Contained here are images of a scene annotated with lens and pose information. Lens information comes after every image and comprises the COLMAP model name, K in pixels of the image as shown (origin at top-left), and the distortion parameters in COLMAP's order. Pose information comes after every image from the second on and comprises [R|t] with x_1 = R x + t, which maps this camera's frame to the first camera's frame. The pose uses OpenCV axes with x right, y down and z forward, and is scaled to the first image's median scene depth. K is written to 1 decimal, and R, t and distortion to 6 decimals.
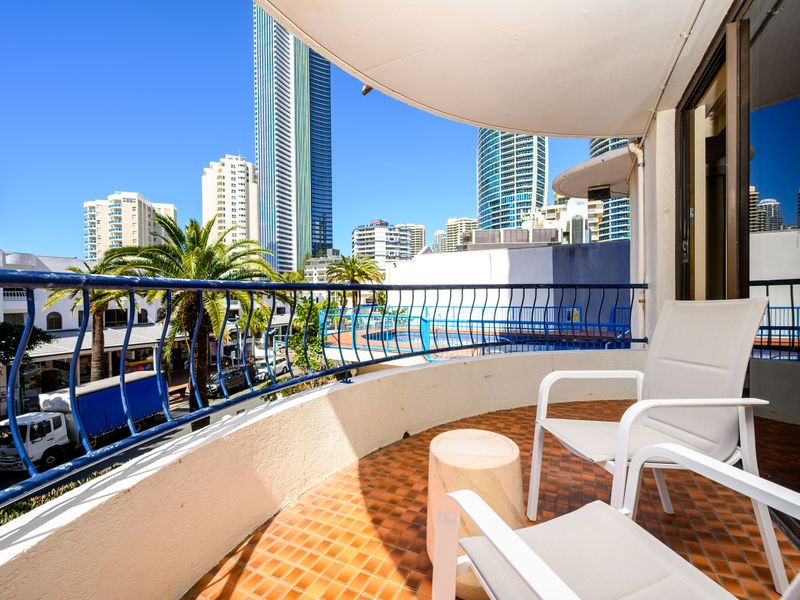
lens RADIAL K [[356.3, 0, 402.3], [0, 356.3, 301.6], [0, 0, 1]] dist [-0.000243, -0.000157]
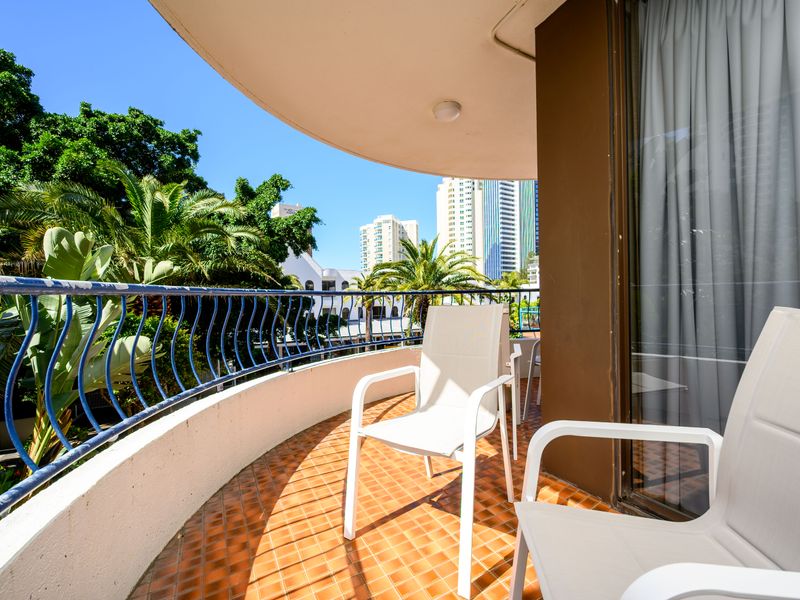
lens RADIAL K [[356.3, 0, 402.3], [0, 356.3, 301.6], [0, 0, 1]] dist [-0.000243, -0.000157]
pose [[0.819298, -0.000100, -0.573368, 0.009017], [0.001638, 0.999996, 0.002167, 0.000148], [0.573366, -0.002714, 0.819295, -0.011420]]
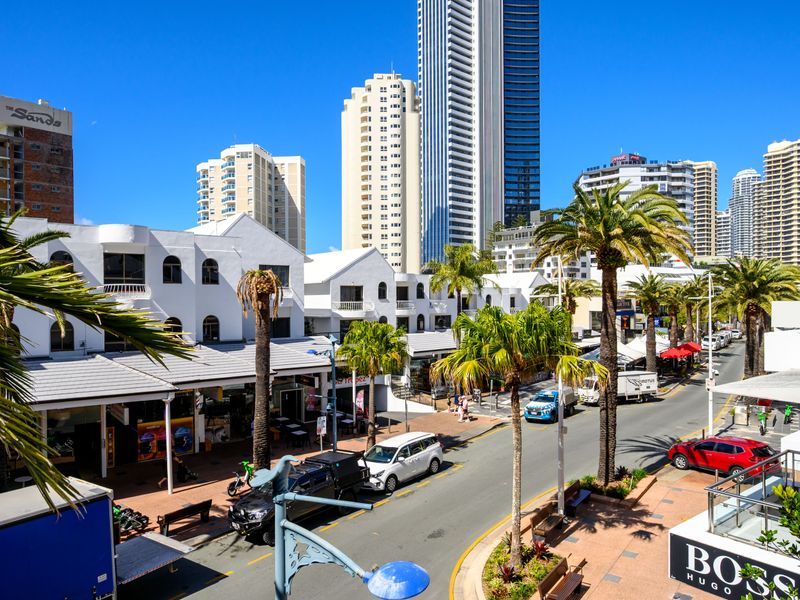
lens RADIAL K [[573.5, 0, 399.5], [0, 573.5, 300.1], [0, 0, 1]] dist [0.001467, -0.002281]
pose [[0.908814, 0.006800, -0.417147, -0.019809], [-0.009448, 0.999946, -0.004285, -0.000985], [0.417095, 0.007835, 0.908829, 0.086087]]
